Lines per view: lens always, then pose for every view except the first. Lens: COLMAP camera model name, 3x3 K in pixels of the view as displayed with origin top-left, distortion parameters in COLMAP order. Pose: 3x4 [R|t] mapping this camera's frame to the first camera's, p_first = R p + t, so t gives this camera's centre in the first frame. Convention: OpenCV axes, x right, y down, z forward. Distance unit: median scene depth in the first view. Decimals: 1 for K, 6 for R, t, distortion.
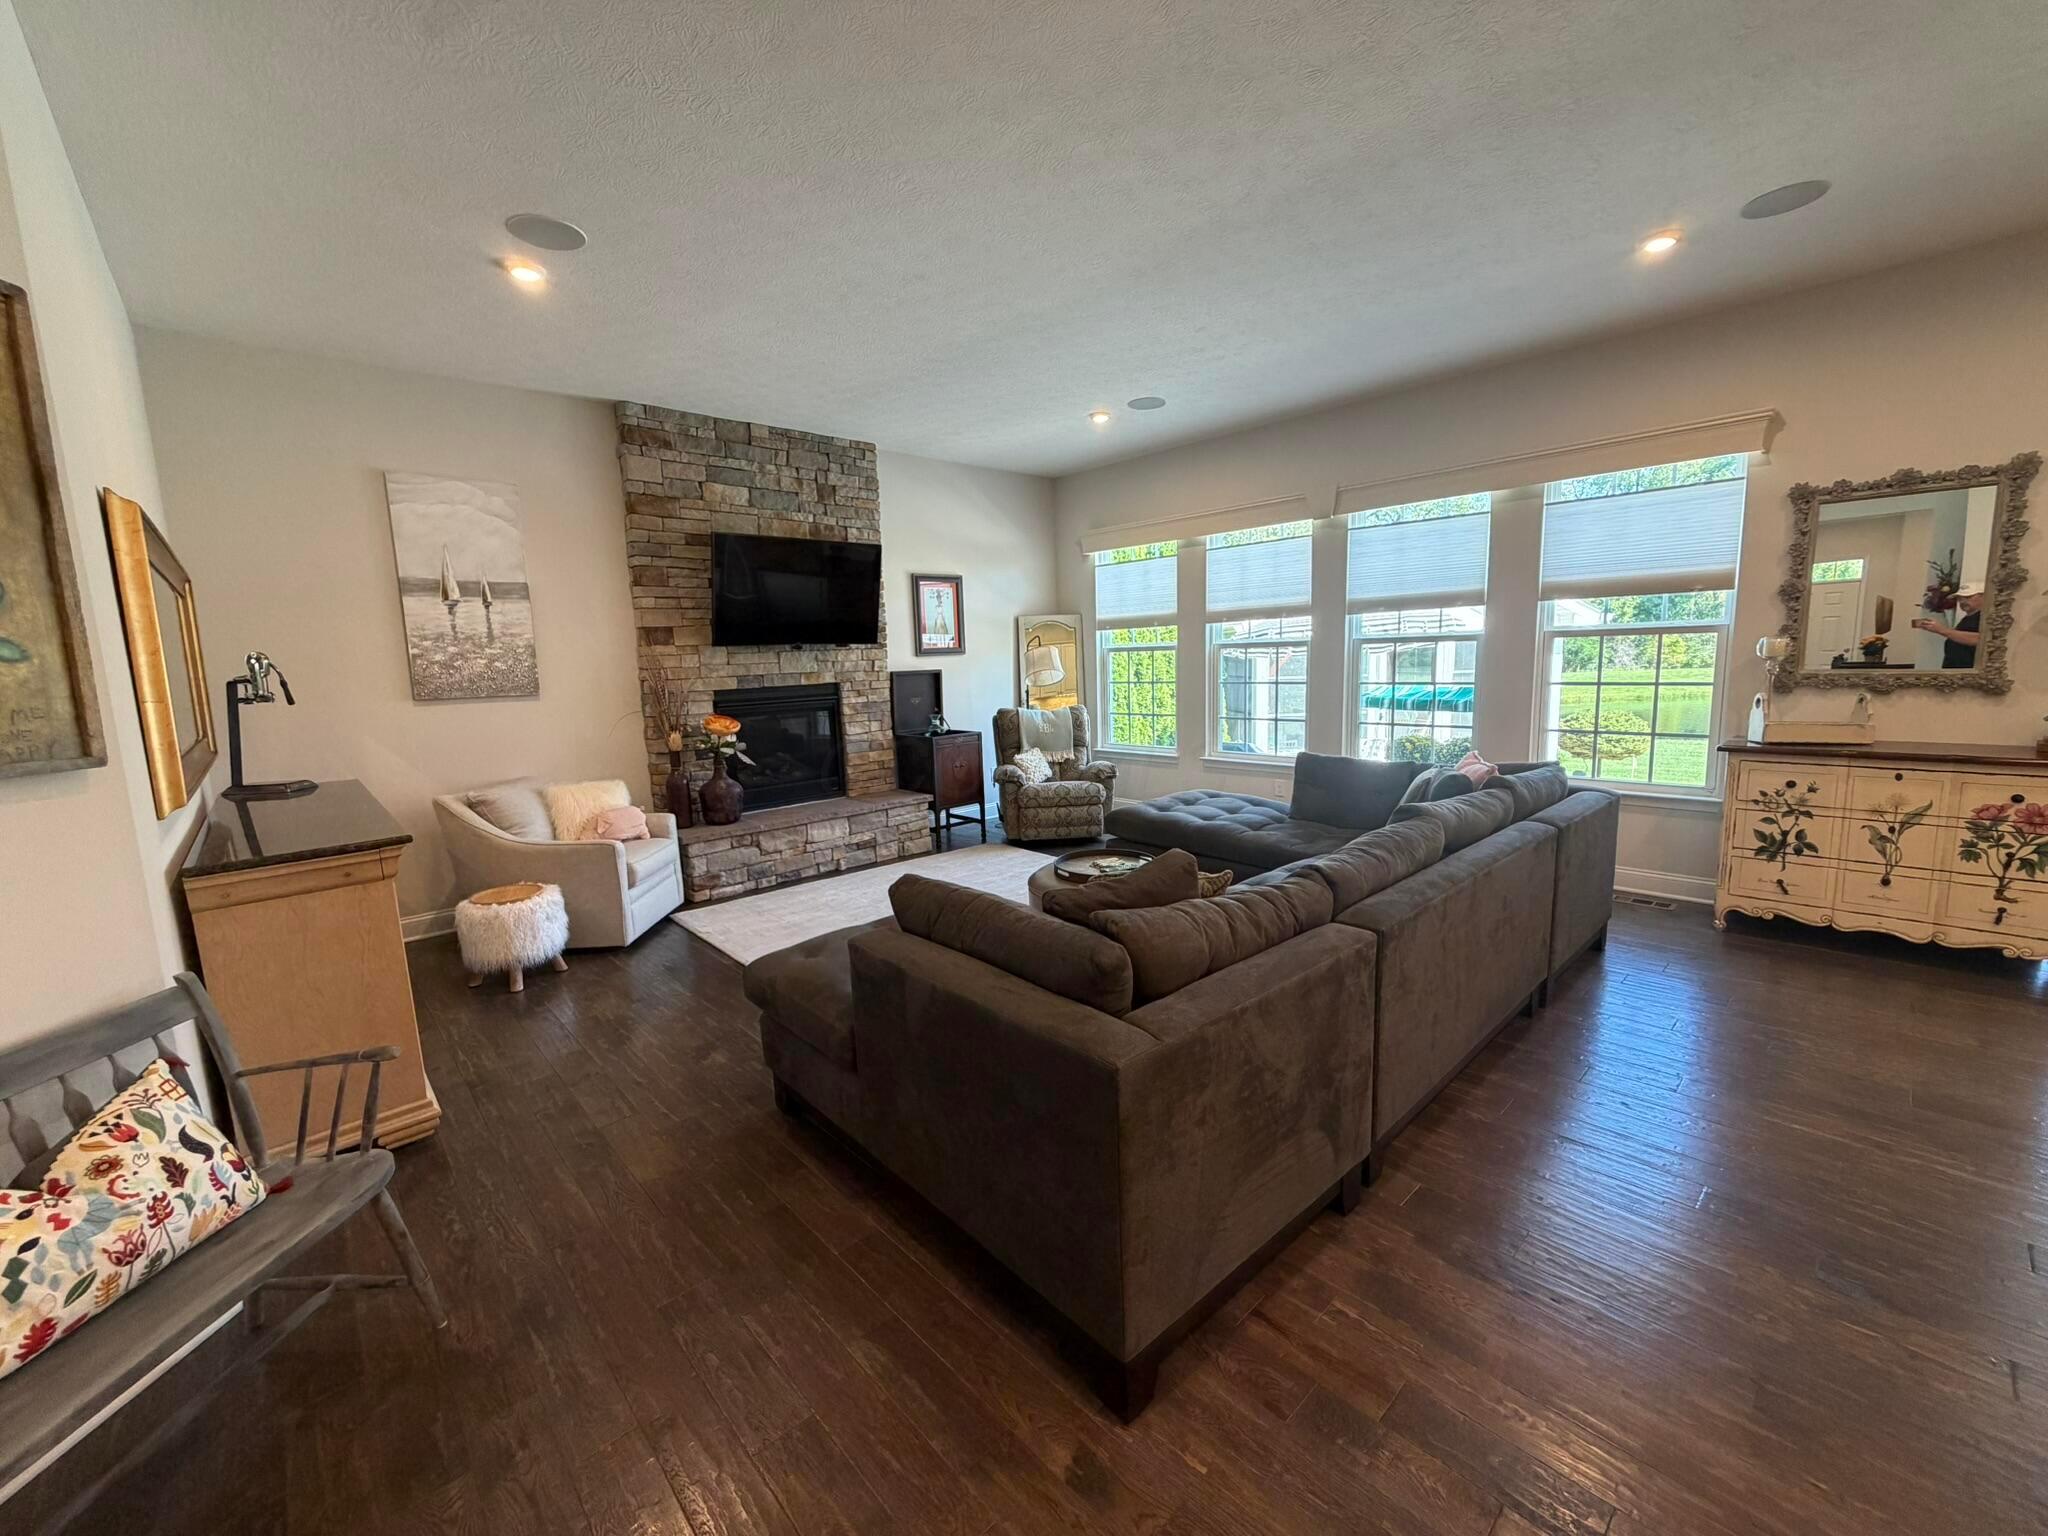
lens RADIAL K [[814.3, 0, 1021.5], [0, 814.3, 770.7], [0, 0, 1]] dist [0.001724, -0.000364]
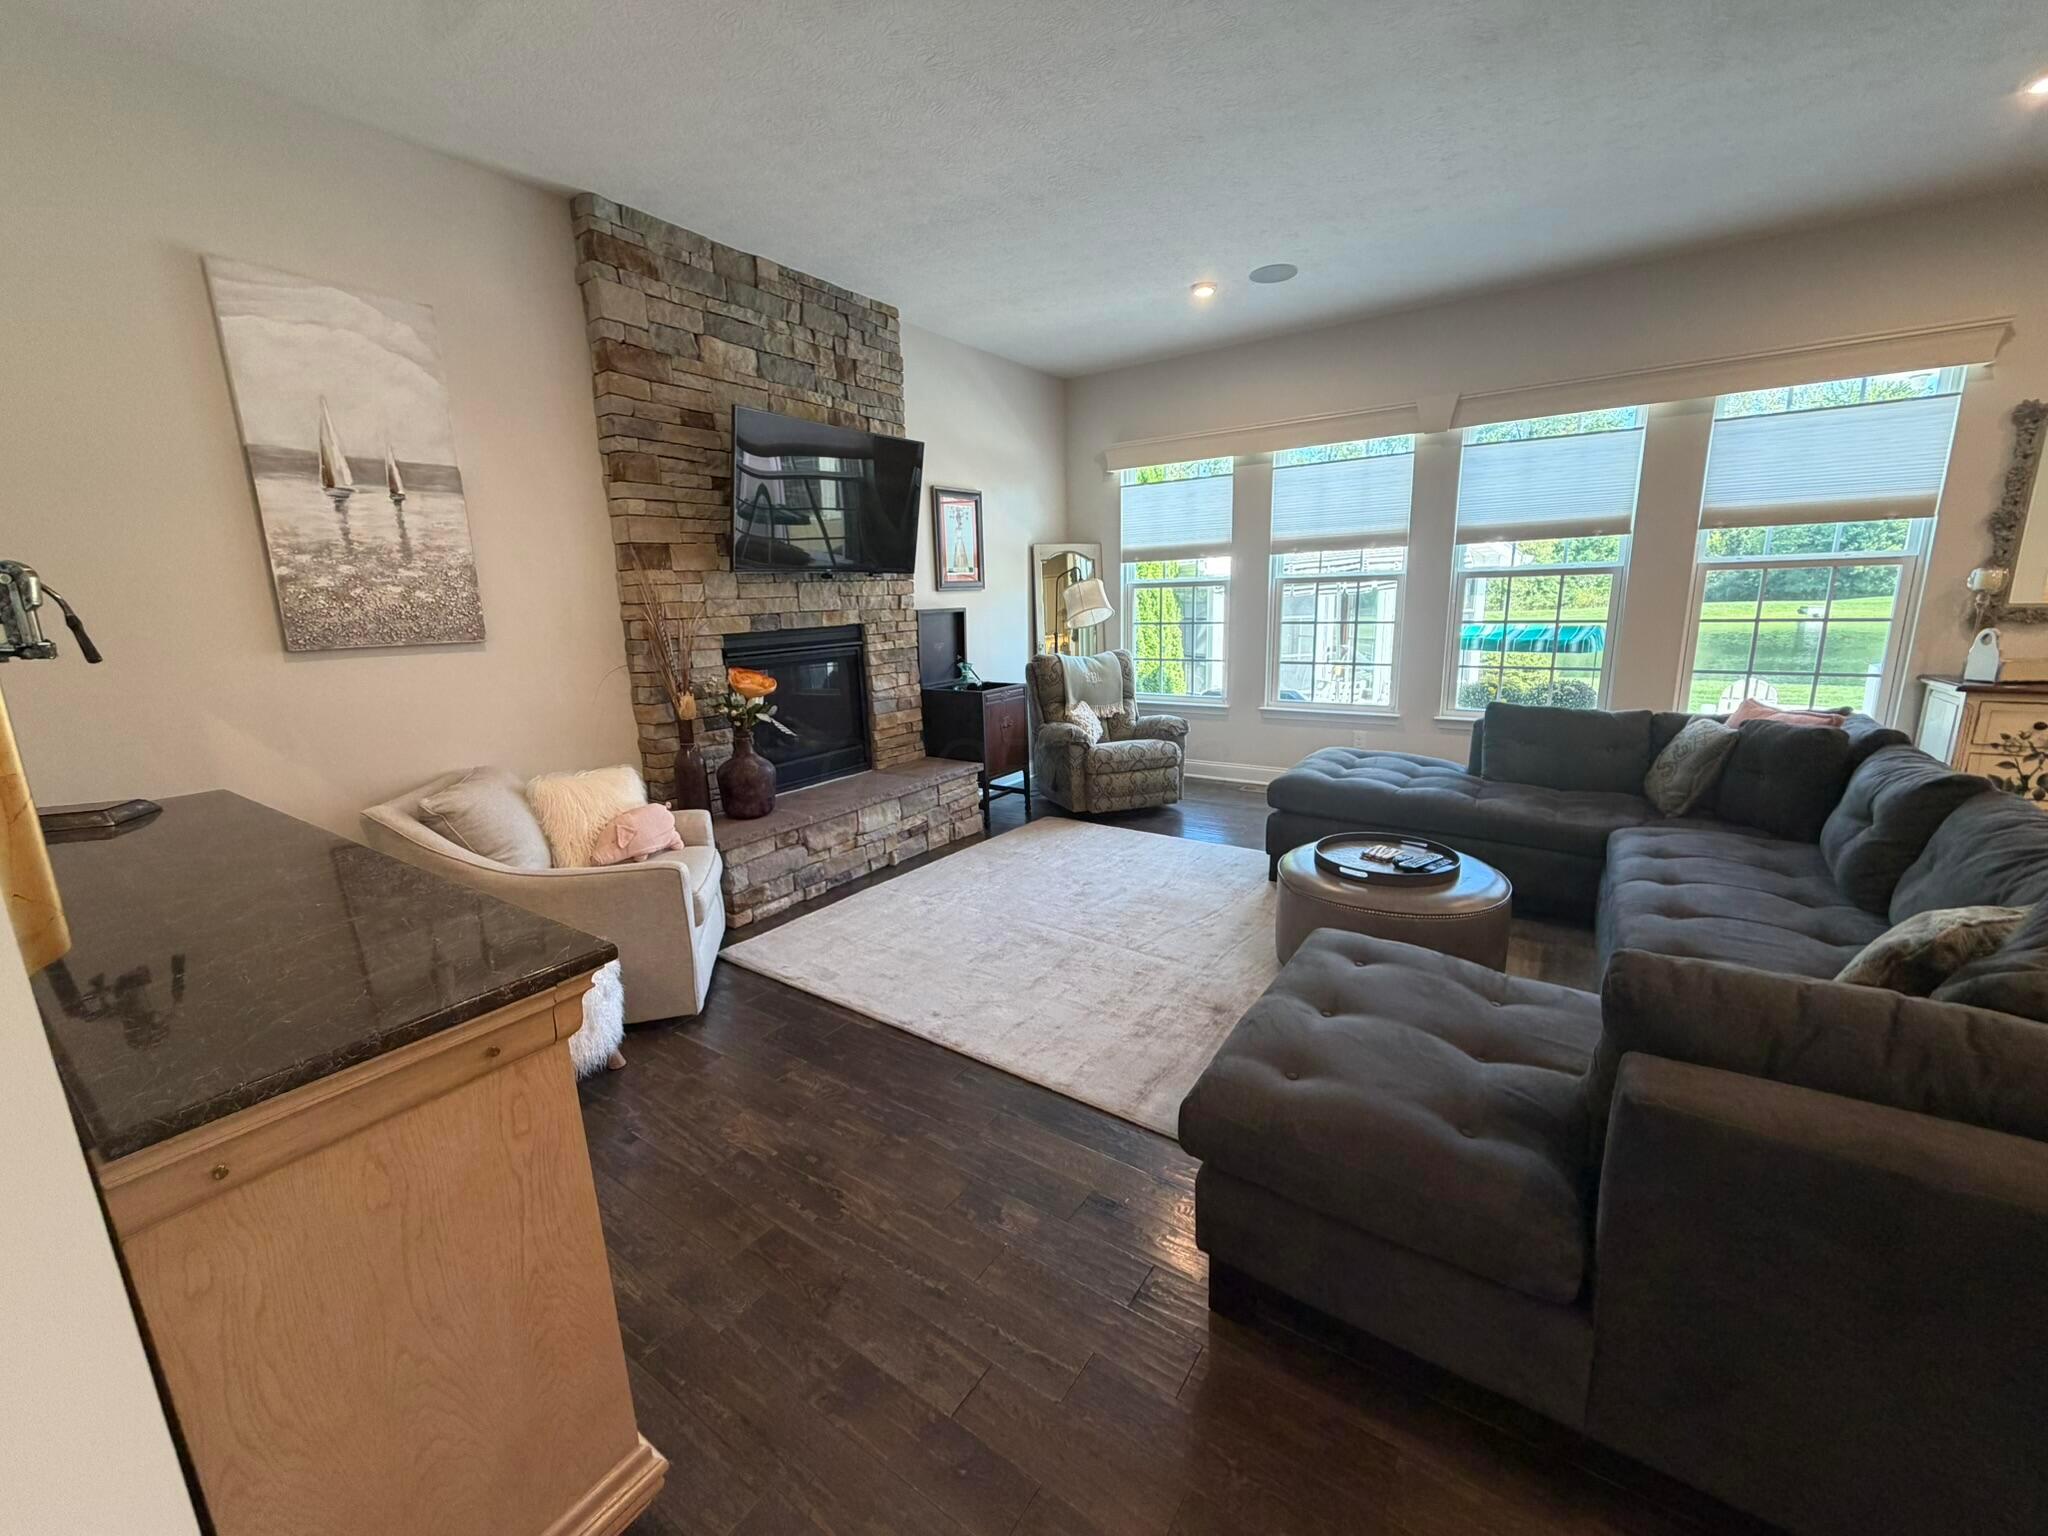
lens RADIAL K [[814.3, 0, 1020.8], [0, 814.3, 769.9], [0, 0, 1]] dist [0.001724, -0.000364]
pose [[0.976906, -0.041102, 0.209680, -0.291887], [0.027455, 0.997336, 0.067587, -0.020834], [-0.211899, -0.060270, 0.975431, 0.240640]]
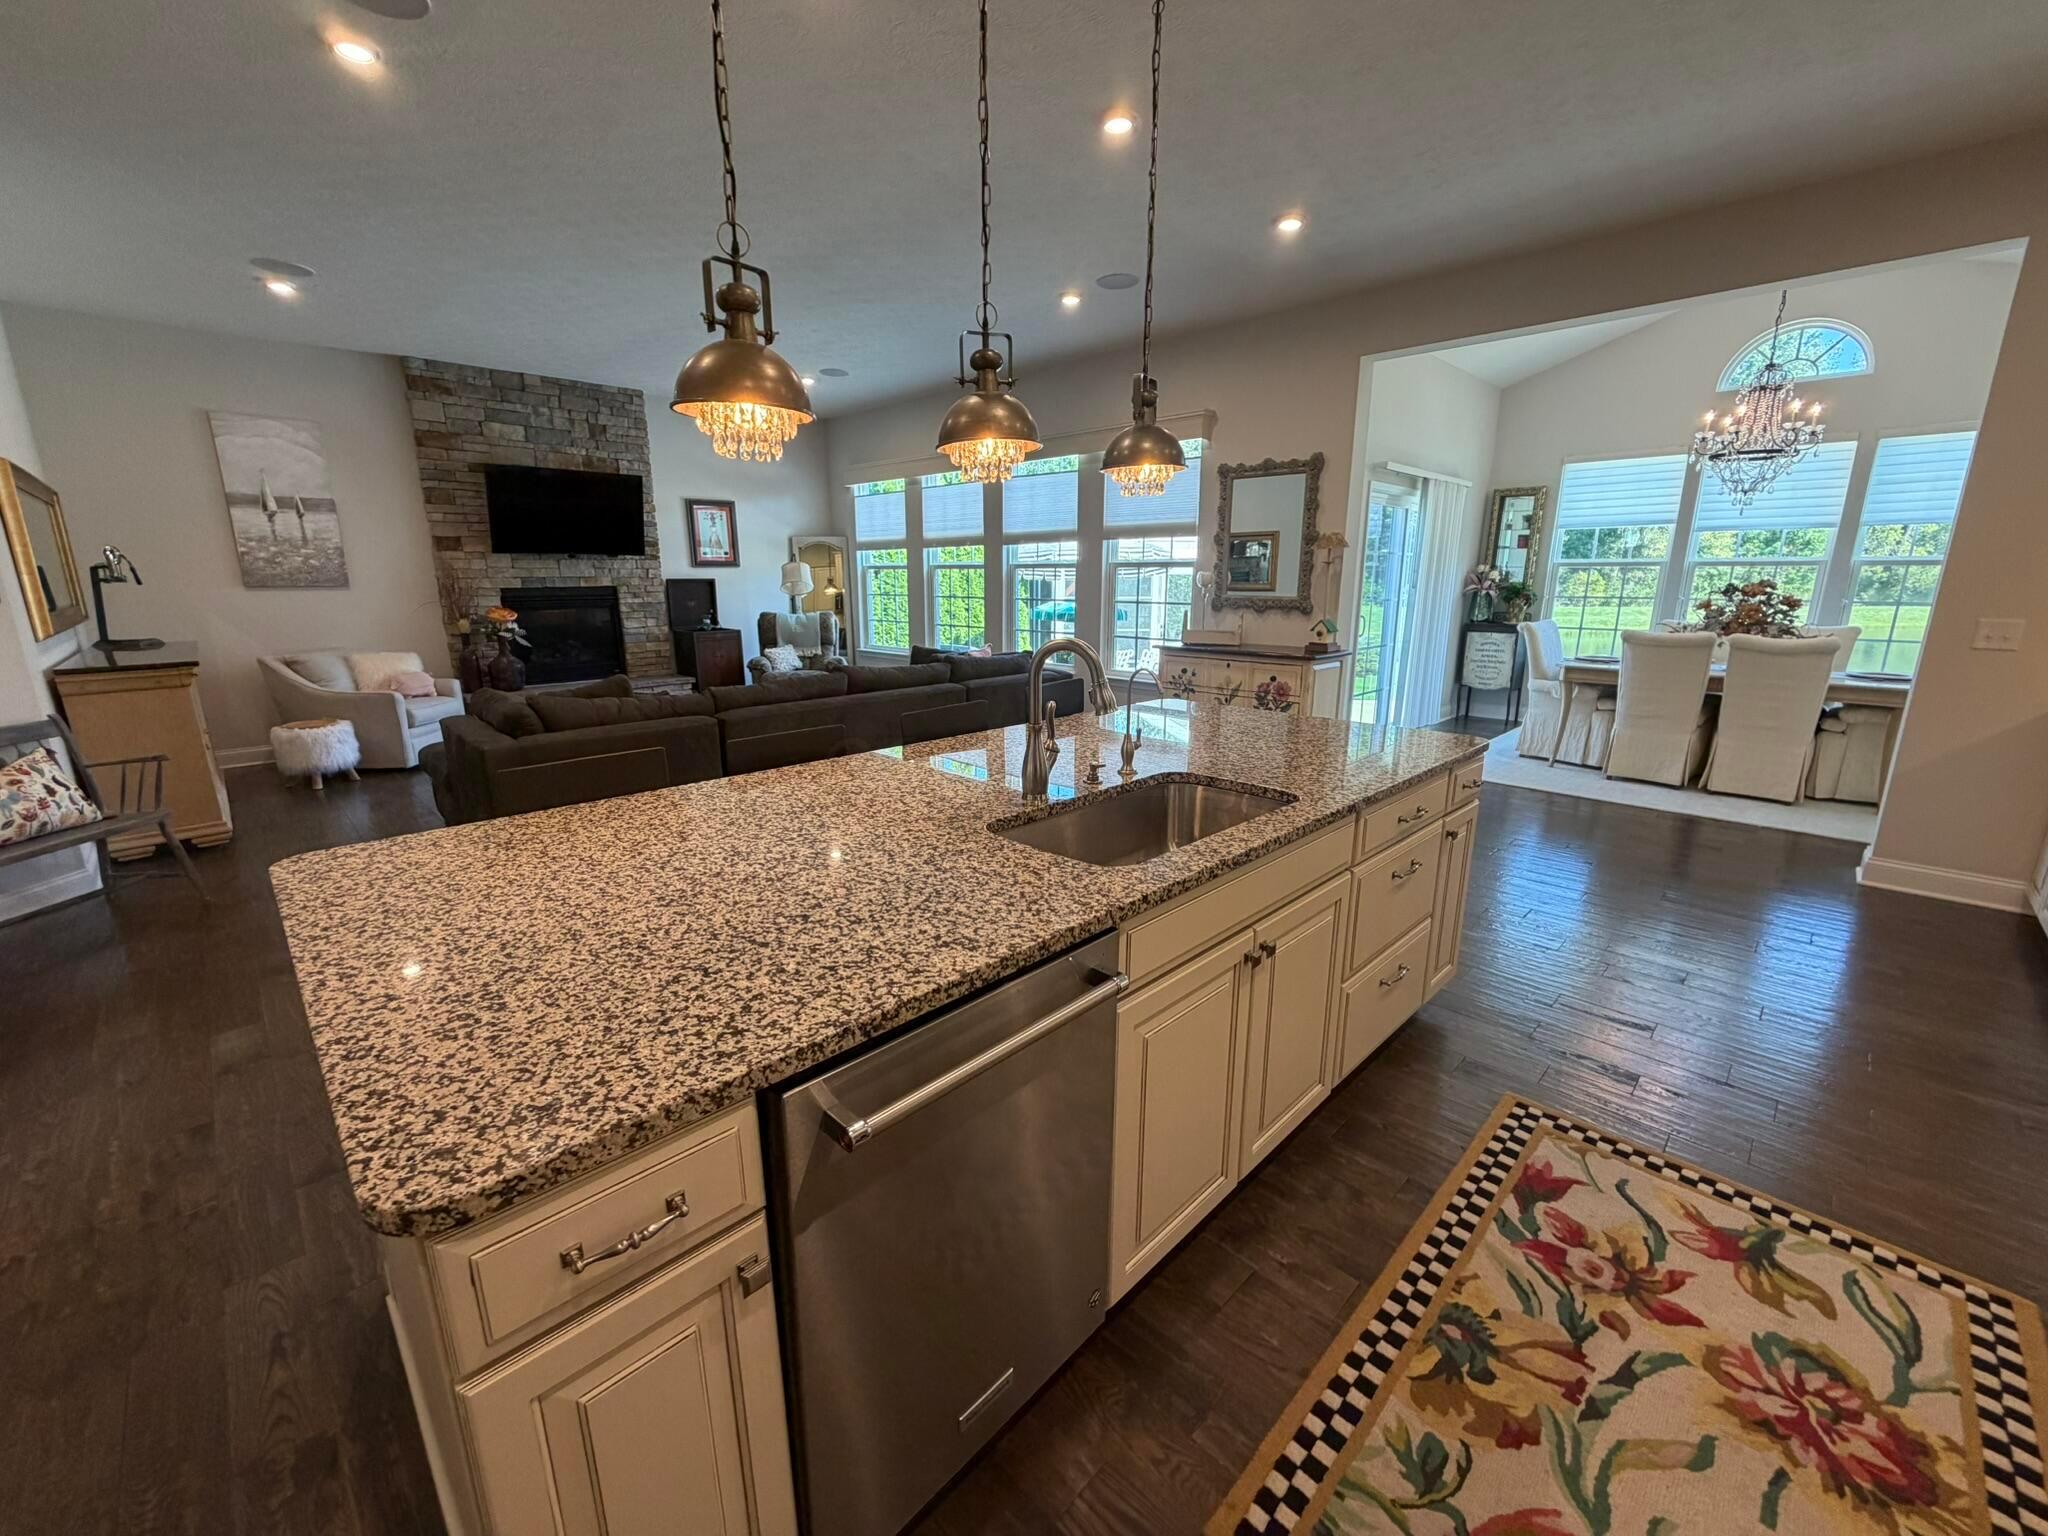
lens RADIAL K [[814.3, 0, 1022.8], [0, 814.3, 770.0], [0, 0, 1]] dist [0.001724, -0.000364]
pose [[0.998836, 0.022337, 0.042757, 0.425642], [-0.026330, 0.995107, 0.095229, 0.046528], [-0.040420, -0.096244, 0.994537, -0.368576]]
